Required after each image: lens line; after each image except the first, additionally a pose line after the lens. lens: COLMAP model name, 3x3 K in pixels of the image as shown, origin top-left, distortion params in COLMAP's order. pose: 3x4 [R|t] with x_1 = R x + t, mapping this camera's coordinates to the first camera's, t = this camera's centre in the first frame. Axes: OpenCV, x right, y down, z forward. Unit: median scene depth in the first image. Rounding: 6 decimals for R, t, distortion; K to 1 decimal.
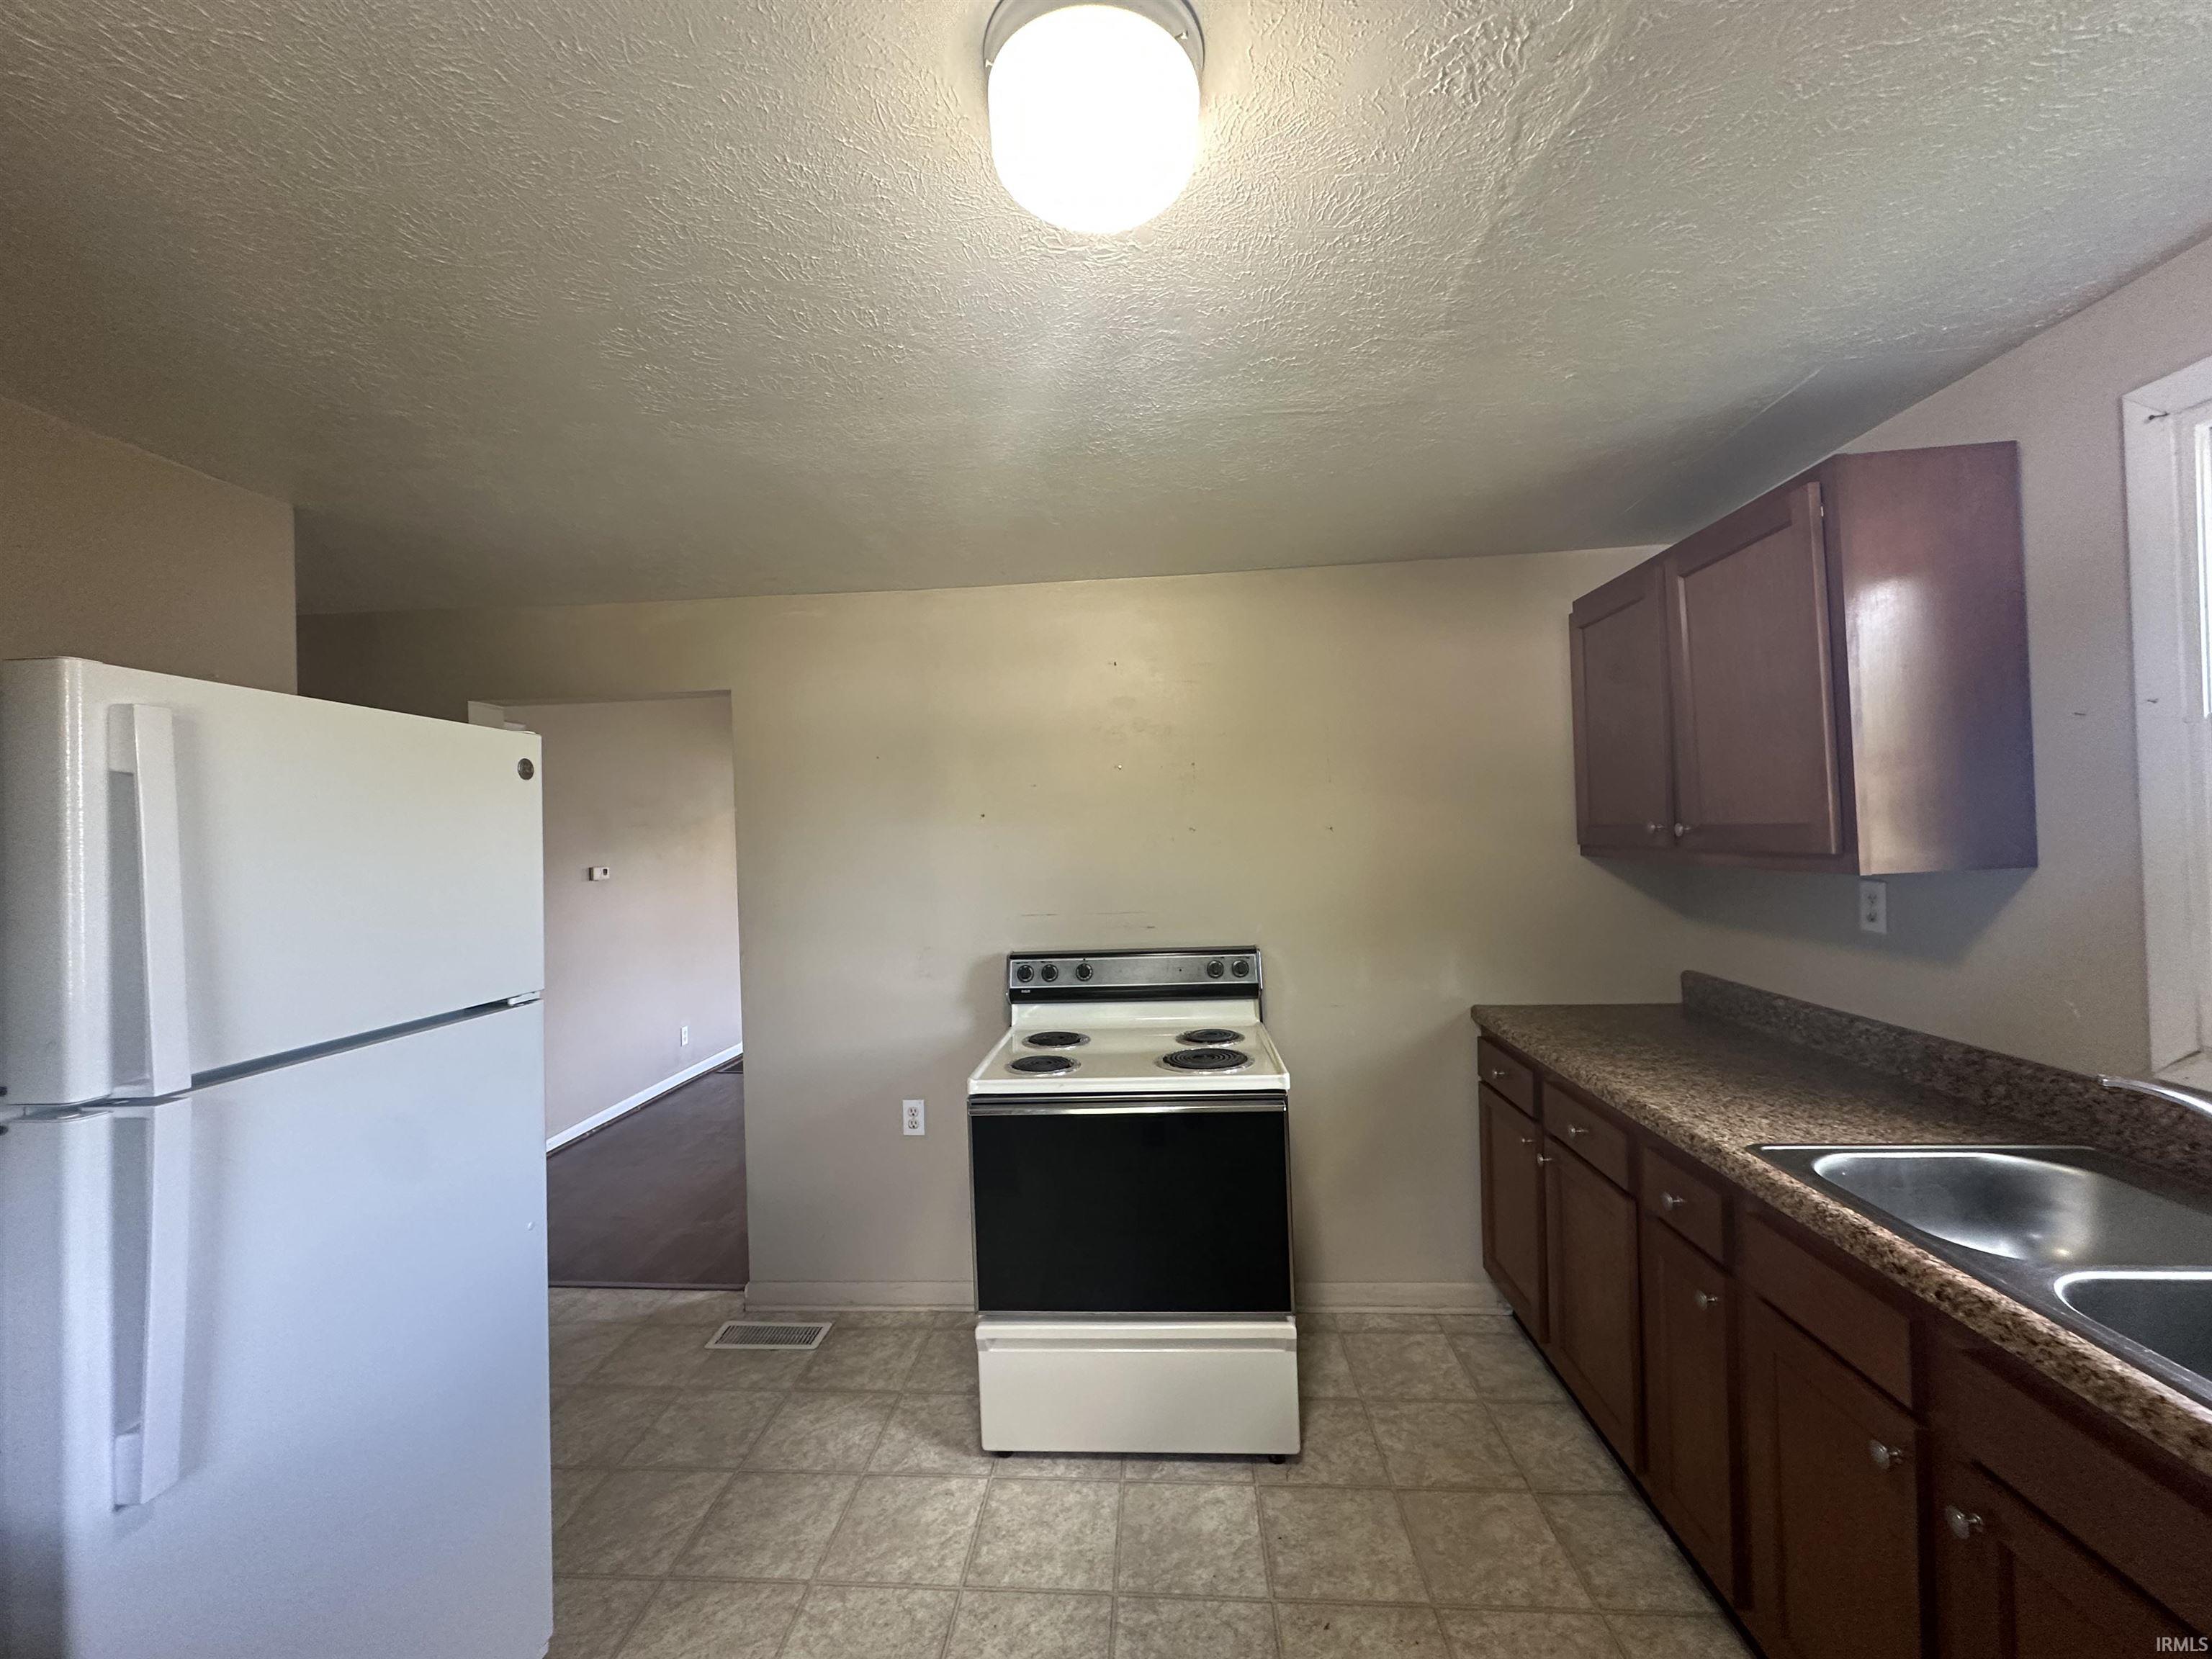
lens RADIAL K [[880.2, 0, 1084.9], [0, 880.2, 823.2], [0, 0, 1]] dist [-0.007365, 0.000120]
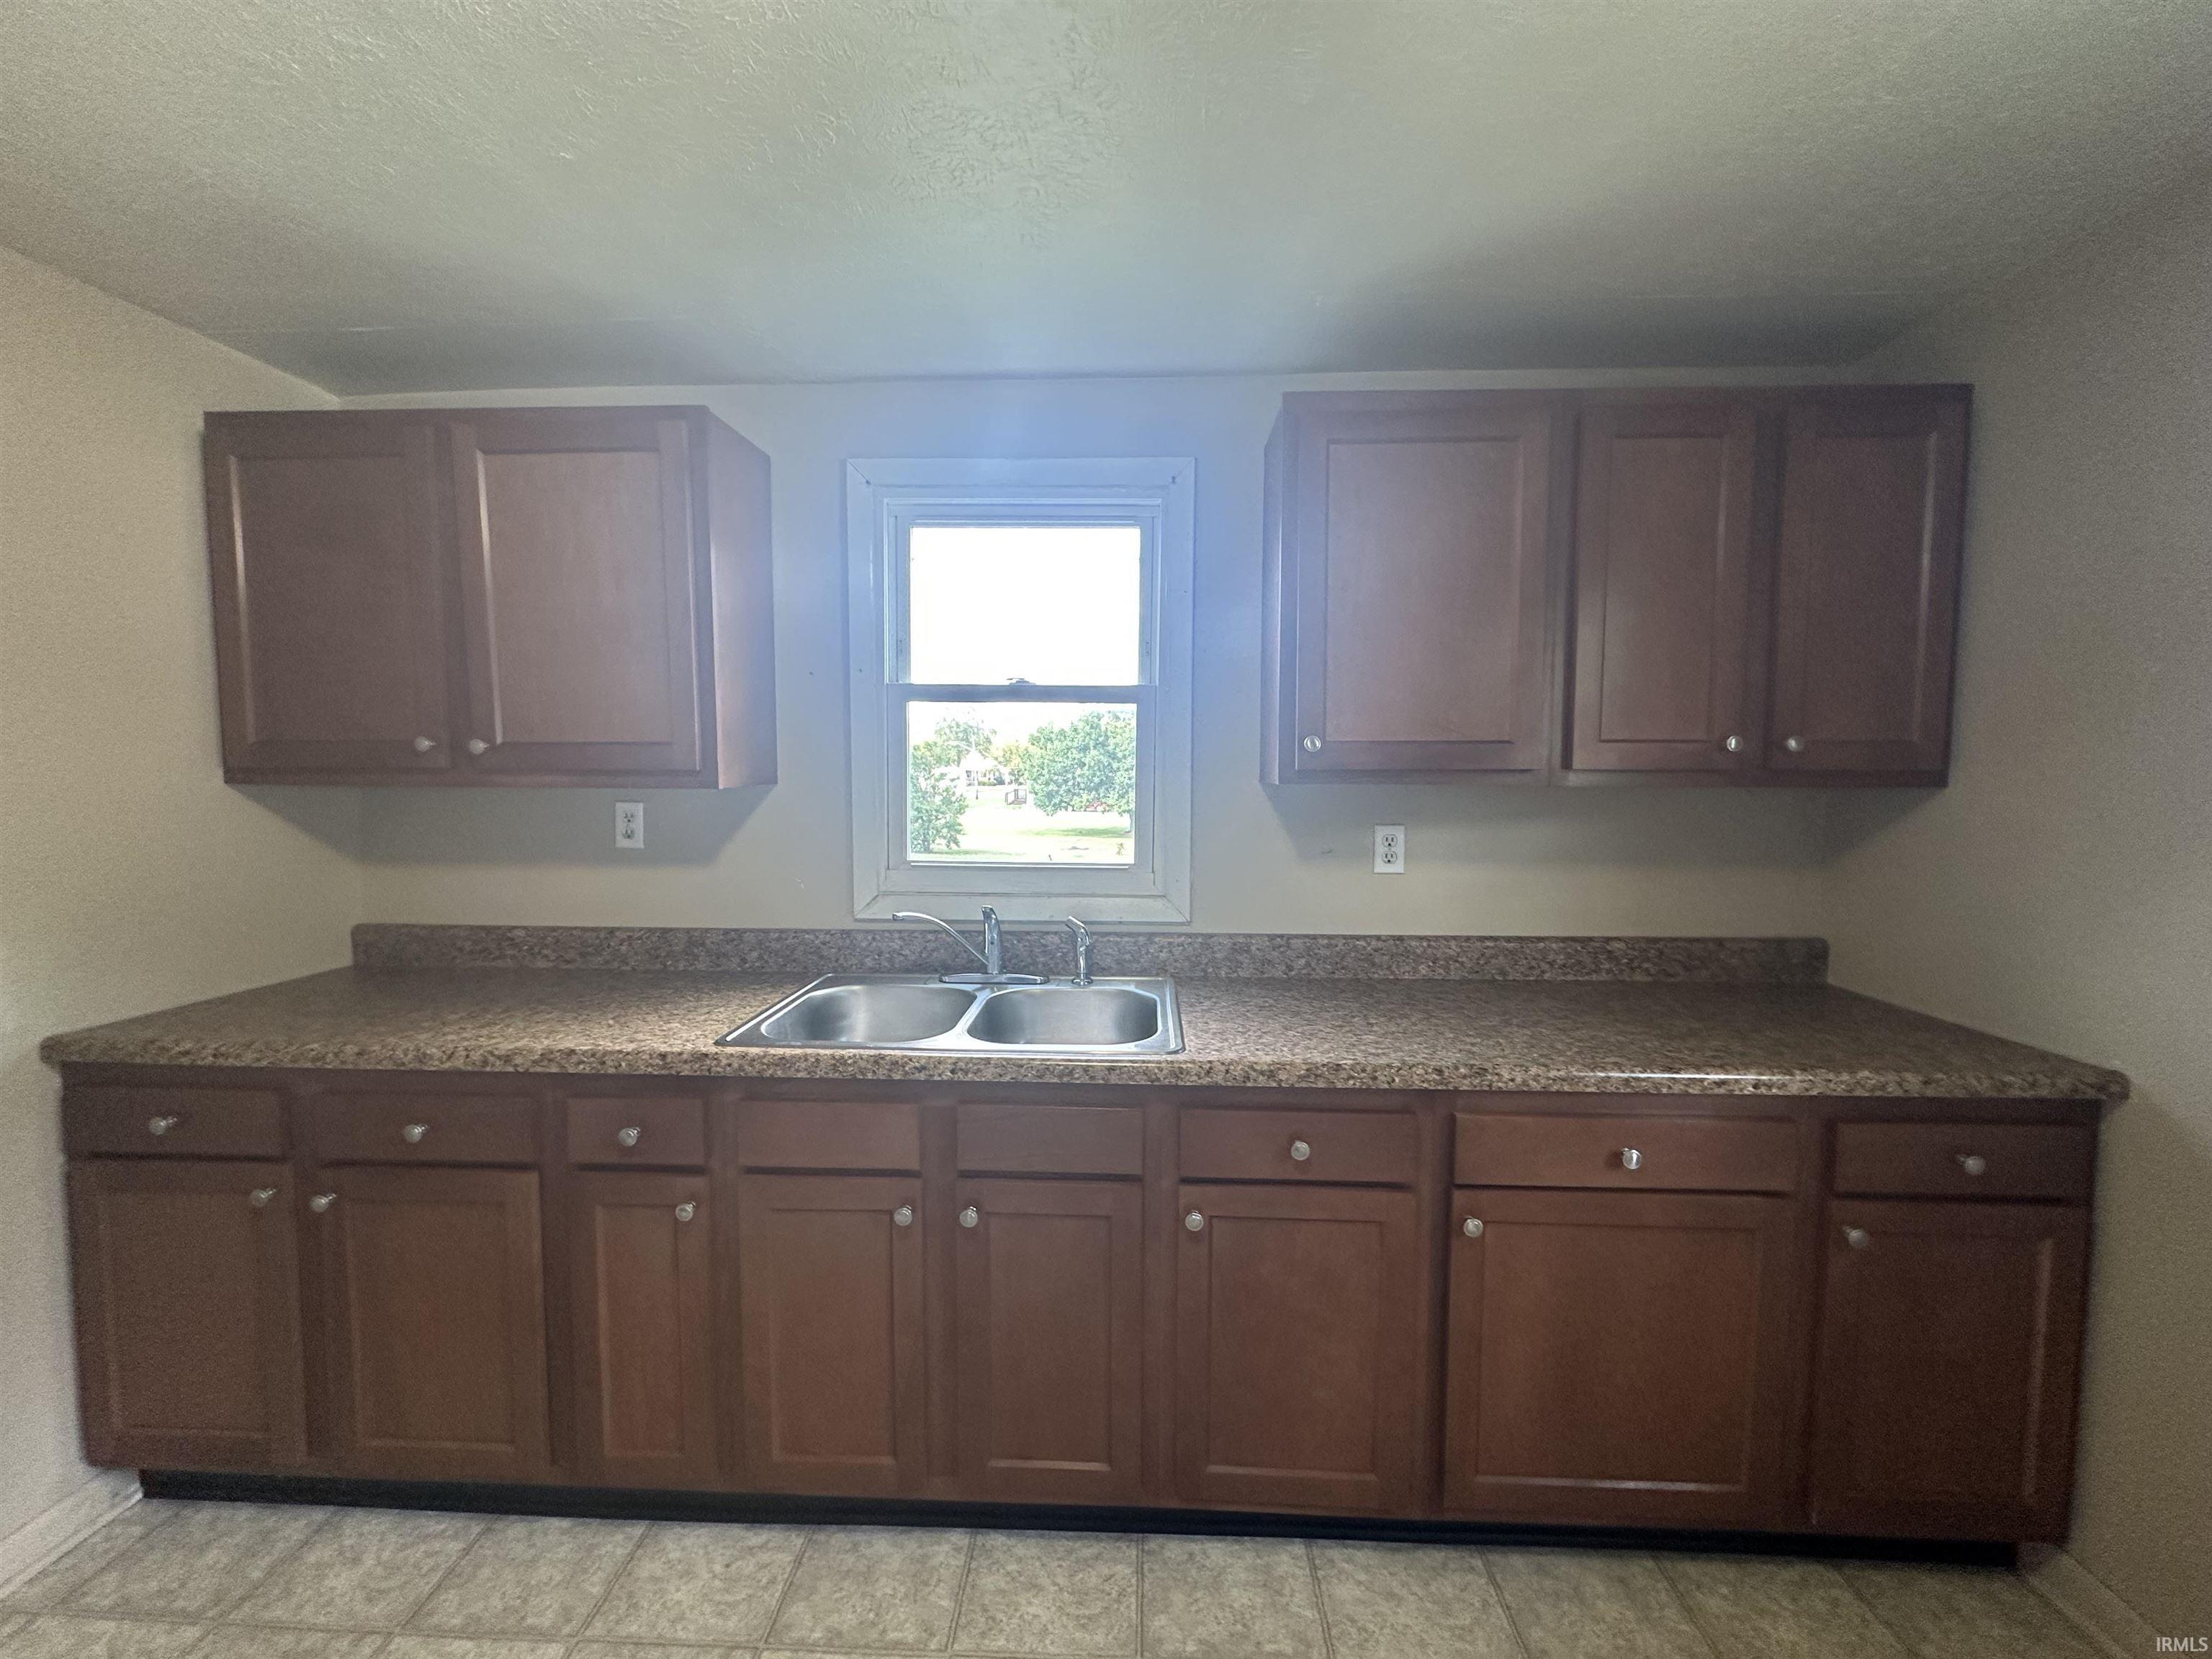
lens RADIAL K [[875.0, 0, 1106.0], [0, 875.0, 829.5], [0, 0, 1]] dist [0.000409, -0.000259]
pose [[-0.050389, -0.036256, 0.998071, -0.257623], [-0.013121, 0.999279, 0.035637, 0.058858], [-0.998643, -0.011300, -0.050828, 0.498977]]
